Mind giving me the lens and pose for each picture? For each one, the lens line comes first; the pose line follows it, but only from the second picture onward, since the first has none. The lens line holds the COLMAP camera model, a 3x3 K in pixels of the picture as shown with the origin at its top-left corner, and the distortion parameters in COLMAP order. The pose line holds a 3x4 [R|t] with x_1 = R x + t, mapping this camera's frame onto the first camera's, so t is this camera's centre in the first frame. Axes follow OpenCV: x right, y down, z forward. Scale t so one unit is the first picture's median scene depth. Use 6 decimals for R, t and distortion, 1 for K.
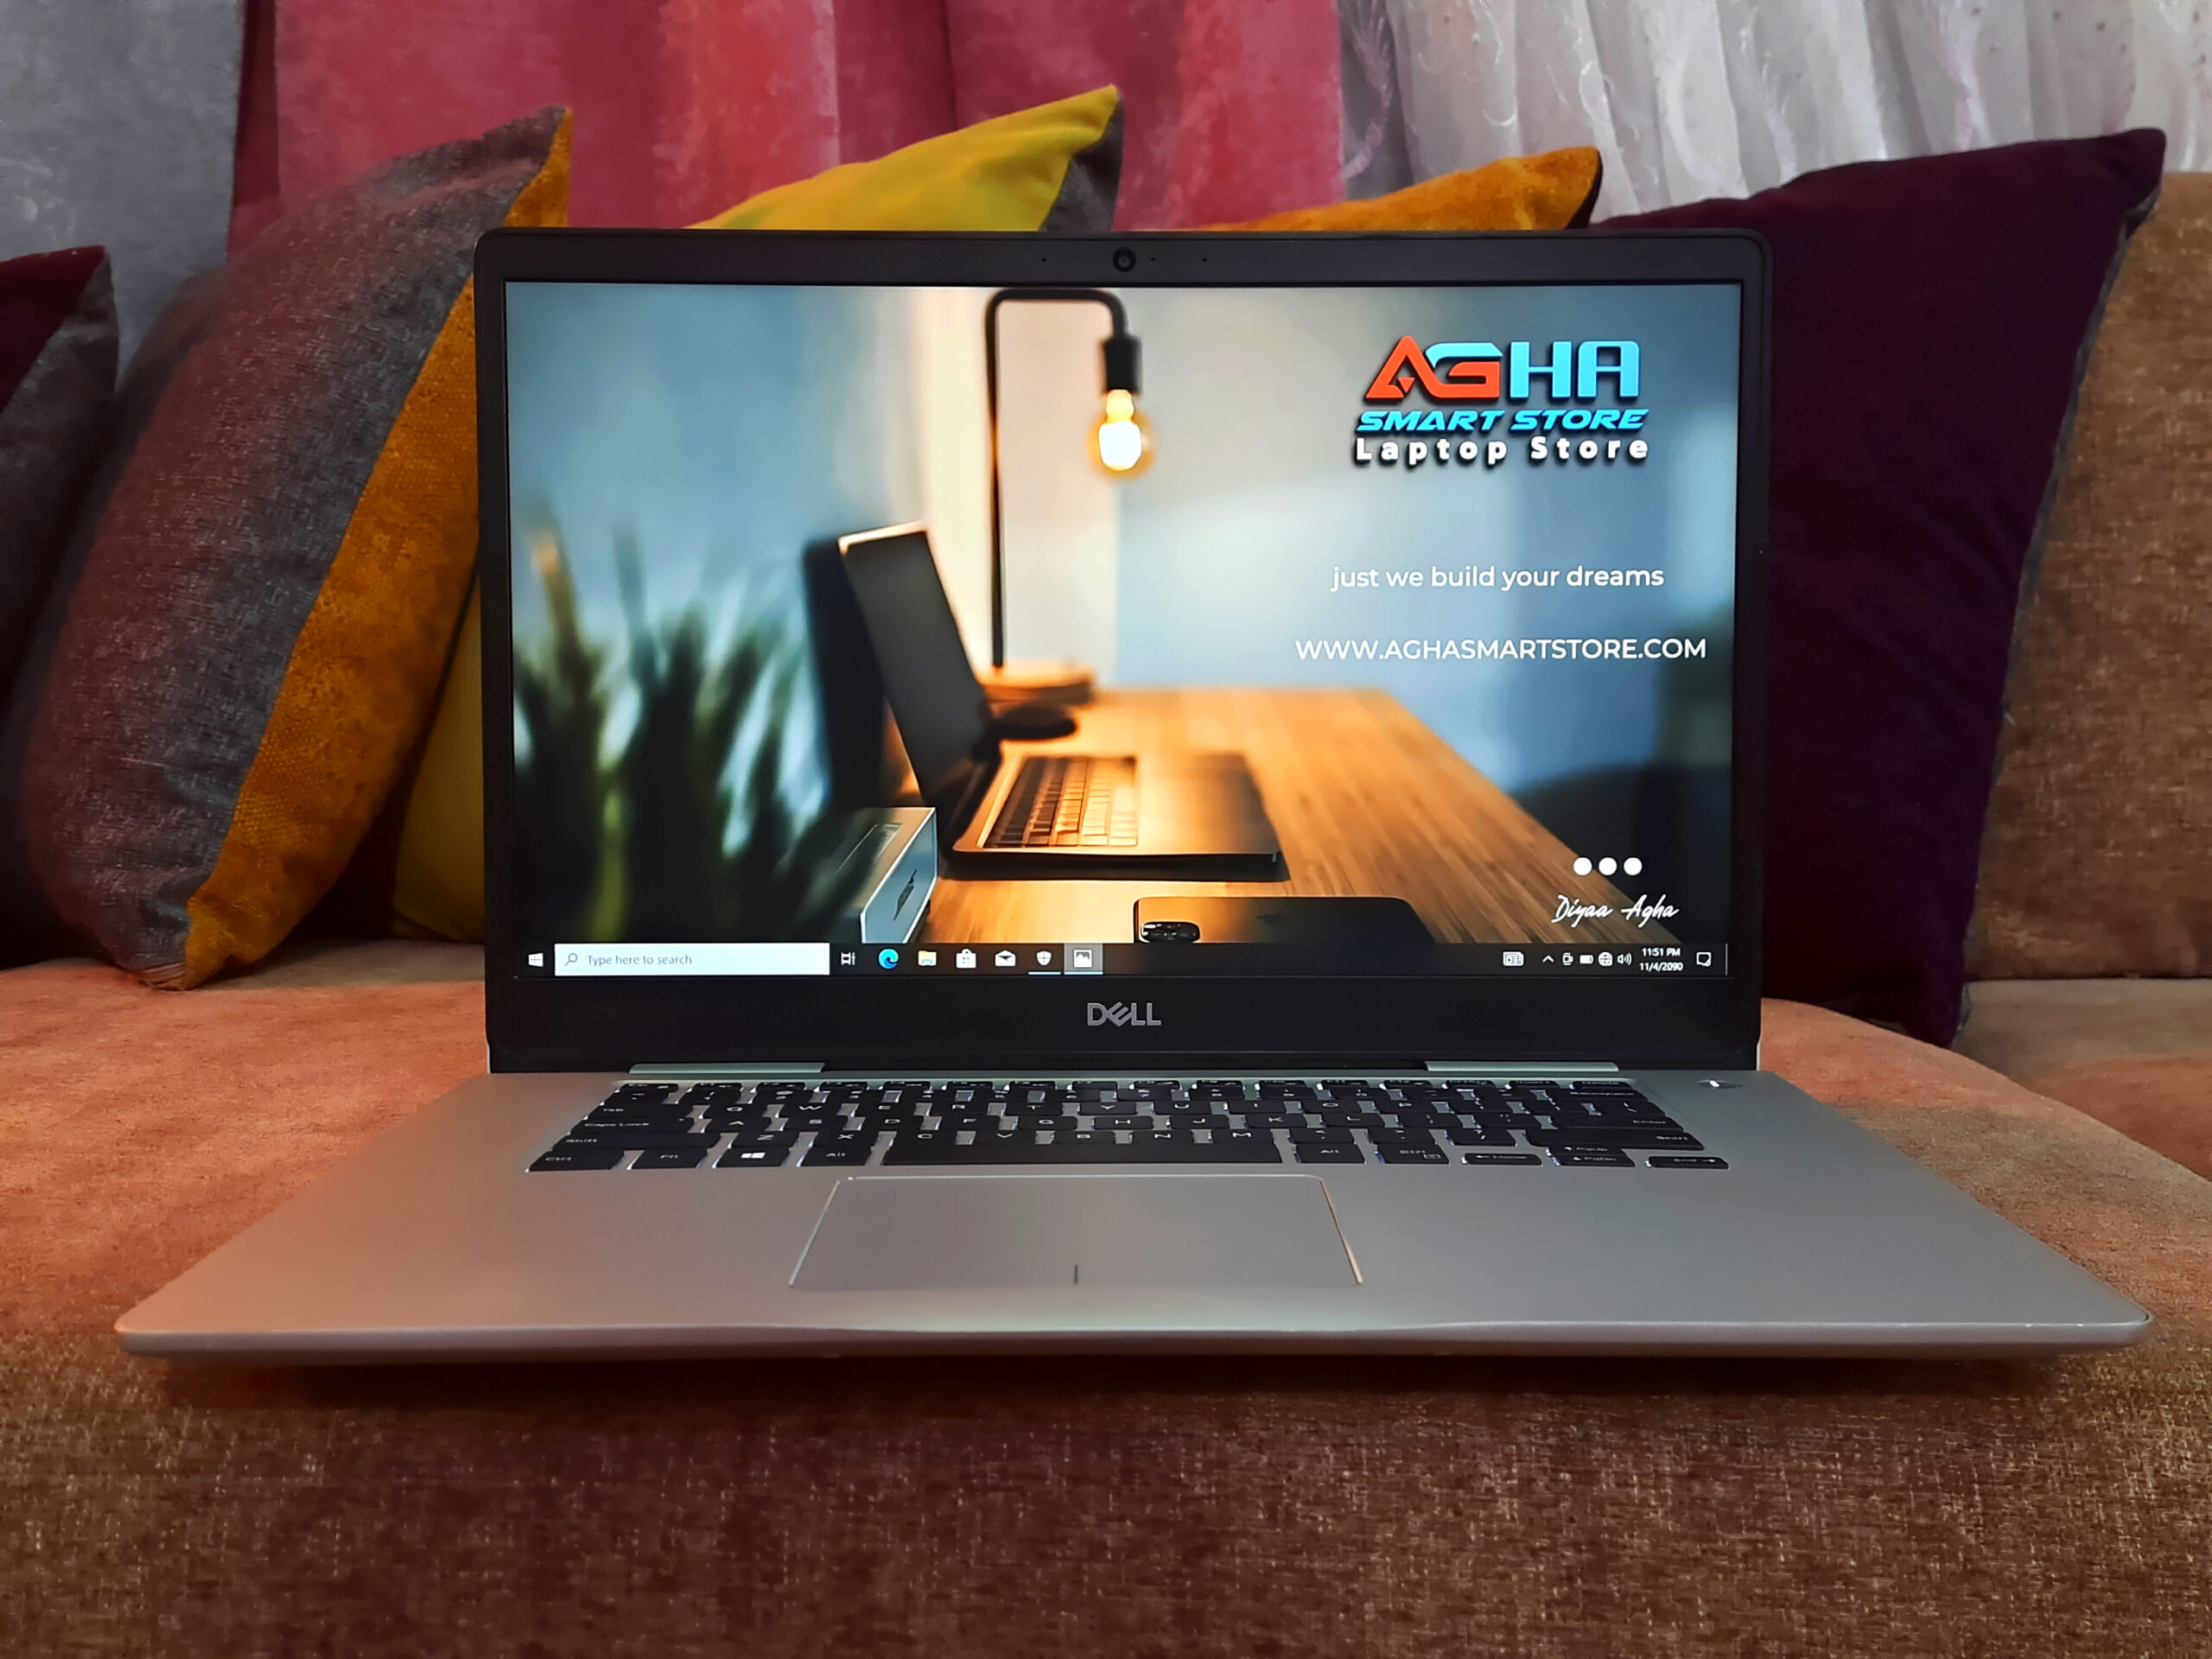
lens RADIAL K [[2248.9, 0, 1118.9], [0, 2248.9, 846.4], [0, 0, 1]] dist [0.082248, -0.107988]
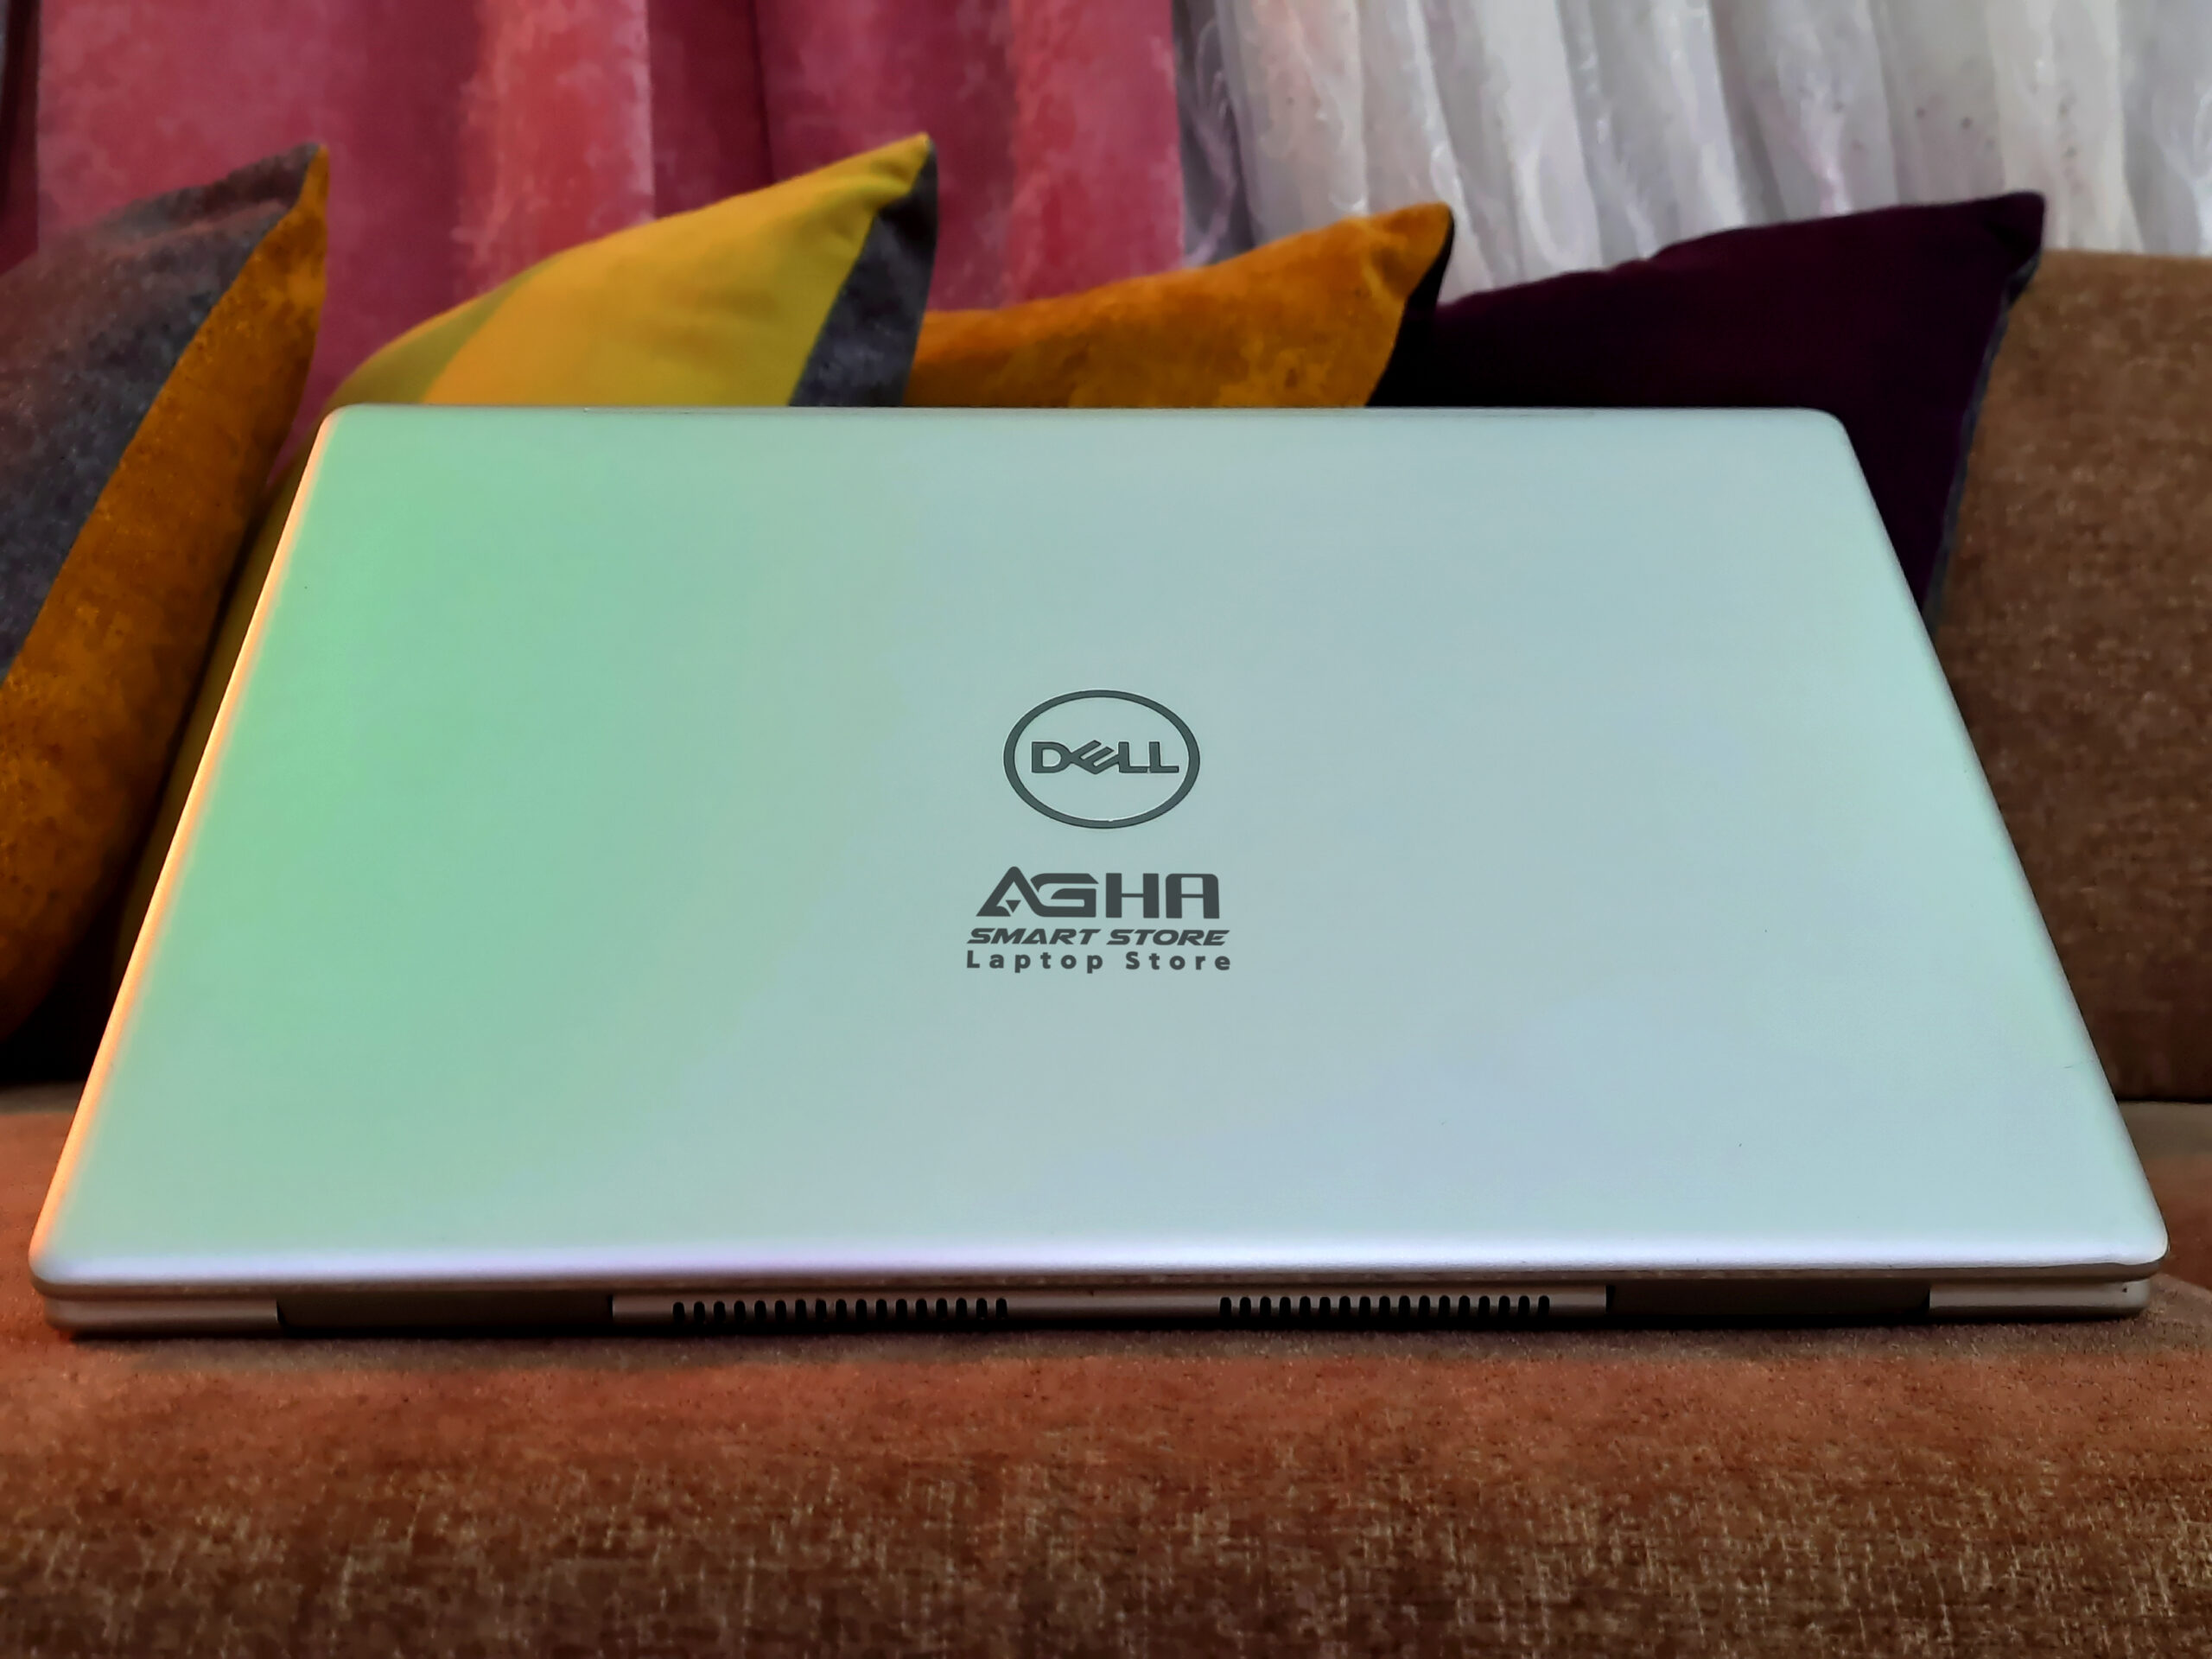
lens RADIAL K [[2286.2, 0, 1129.8], [0, 2286.2, 837.5], [0, 0, 1]] dist [0.071562, -0.086397]
pose [[0.998476, -0.004137, 0.055034, 0.040795], [0.009575, 0.995050, -0.098917, 0.063101], [-0.054352, 0.099294, 0.993573, 0.142125]]
